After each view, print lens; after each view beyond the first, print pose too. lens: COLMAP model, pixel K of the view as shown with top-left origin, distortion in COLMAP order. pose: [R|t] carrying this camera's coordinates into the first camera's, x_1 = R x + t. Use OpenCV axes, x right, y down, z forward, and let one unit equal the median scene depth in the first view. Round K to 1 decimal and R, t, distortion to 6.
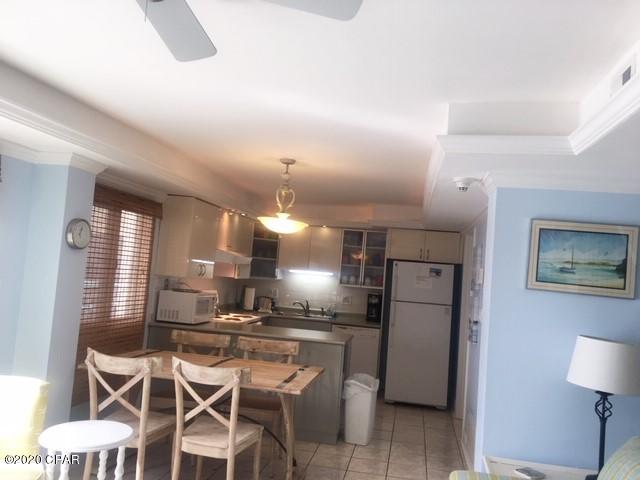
lens RADIAL K [[541.3, 0, 320.0], [0, 541.3, 240.0], [0, 0, 1]] dist [0.079774, -0.106250]
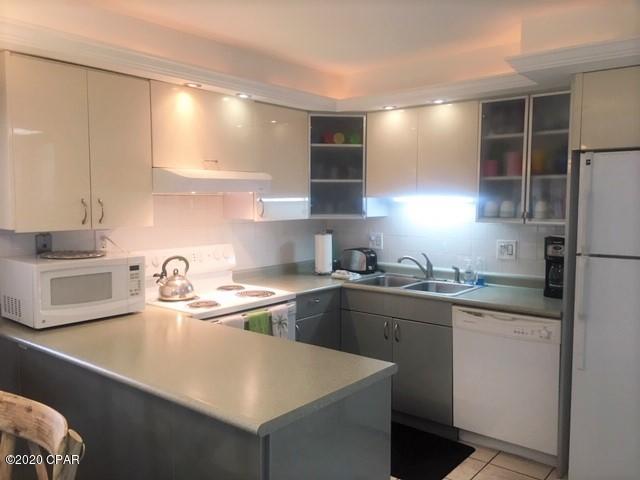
lens RADIAL K [[541.3, 0, 320.0], [0, 541.3, 240.0], [0, 0, 1]] dist [0.079774, -0.106250]
pose [[0.869016, -0.039559, -0.493200, 0.150981], [0.098476, 0.990685, 0.094054, 0.040827], [0.484885, -0.130303, 0.864816, 0.512948]]
